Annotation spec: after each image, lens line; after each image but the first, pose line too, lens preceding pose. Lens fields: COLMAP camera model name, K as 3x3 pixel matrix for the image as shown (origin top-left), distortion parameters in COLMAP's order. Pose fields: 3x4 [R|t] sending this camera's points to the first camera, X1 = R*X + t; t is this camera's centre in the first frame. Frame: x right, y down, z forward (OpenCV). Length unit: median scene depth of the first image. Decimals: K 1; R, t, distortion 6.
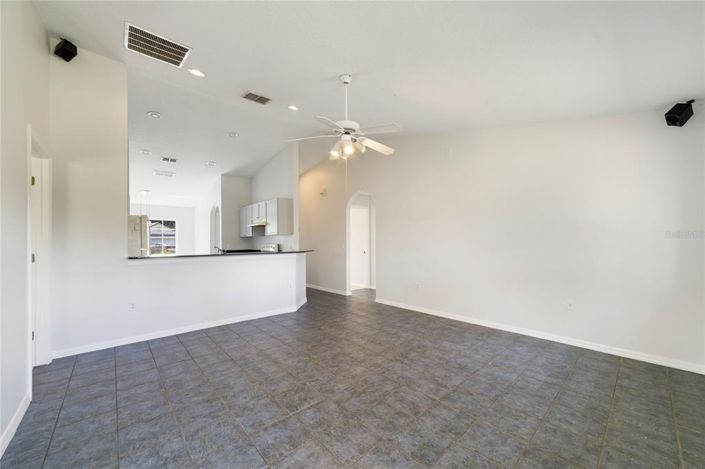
lens RADIAL K [[267.9, 0, 352.8], [0, 267.9, 241.5], [0, 0, 1]] dist [-0.000406, -0.000042]
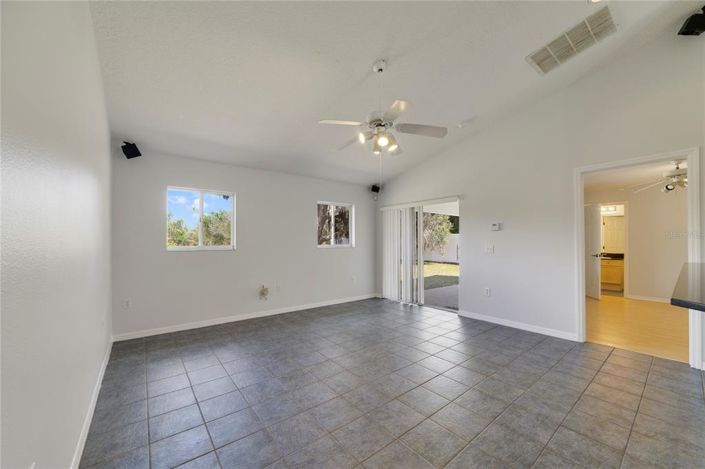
lens RADIAL K [[267.9, 0, 352.8], [0, 267.9, 241.5], [0, 0, 1]] dist [-0.000406, -0.000042]
pose [[-0.998163, 0.009011, 0.059907, 0.020252], [0.008306, 0.999893, -0.012007, 0.008258], [-0.060008, -0.011488, -0.998132, 2.200142]]
